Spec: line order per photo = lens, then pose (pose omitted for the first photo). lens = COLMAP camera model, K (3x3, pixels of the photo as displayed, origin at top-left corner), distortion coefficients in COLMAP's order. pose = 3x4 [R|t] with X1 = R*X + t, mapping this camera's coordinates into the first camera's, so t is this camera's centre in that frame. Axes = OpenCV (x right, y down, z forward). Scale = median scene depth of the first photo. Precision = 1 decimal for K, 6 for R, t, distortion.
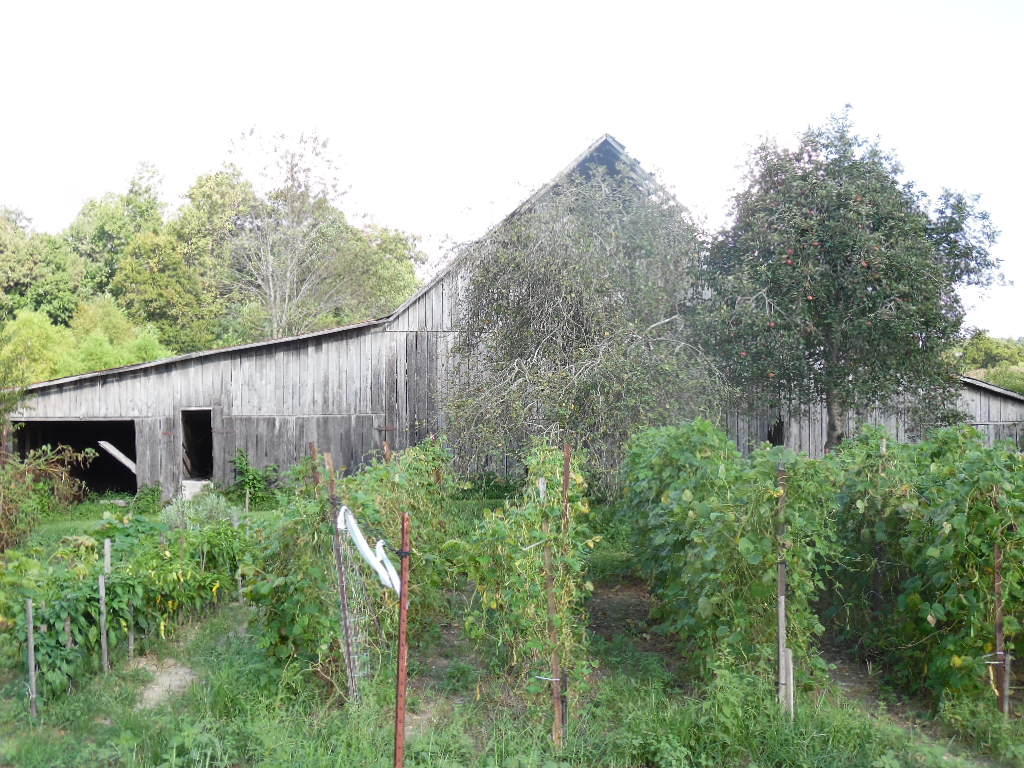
lens RADIAL K [[1263.0, 0, 513.8], [0, 1263.0, 385.0], [0, 0, 1]] dist [0.038086, 0.000000]
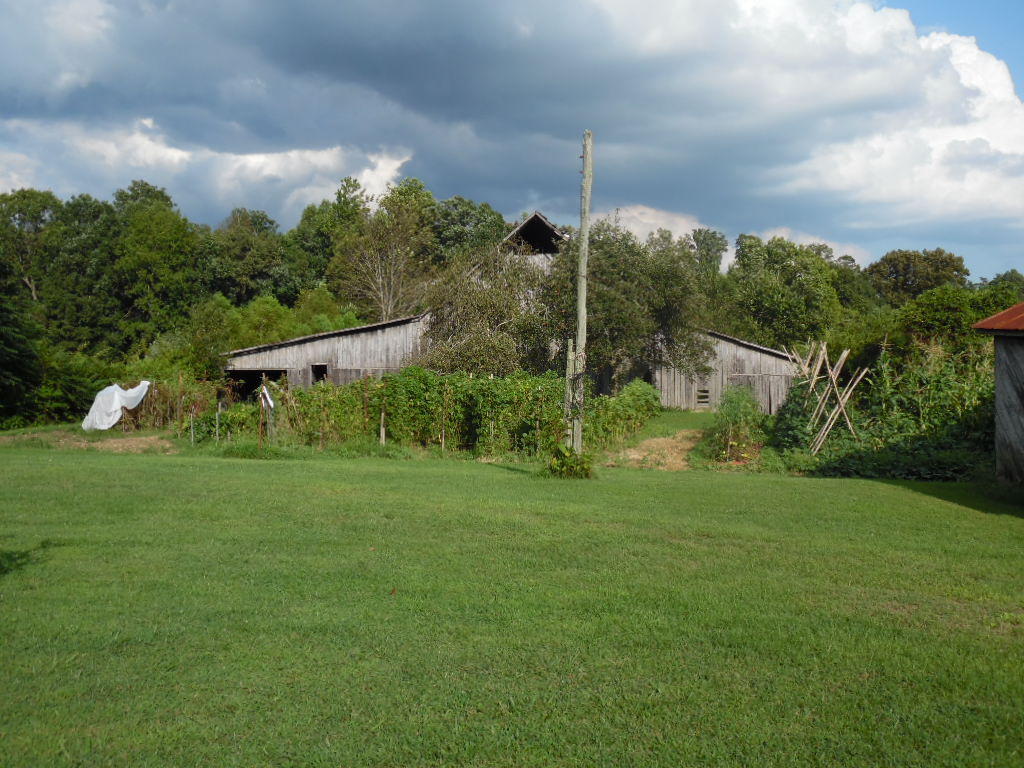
lens RADIAL K [[1124.5, 0, 511.5], [0, 1124.5, 381.8], [0, 0, 1]] dist [0.015099, 0.000000]
pose [[0.985952, 0.005659, -0.166935, 0.301233], [-0.000454, 0.999513, 0.031206, -0.006538], [0.167030, -0.030692, 0.985474, -0.573610]]
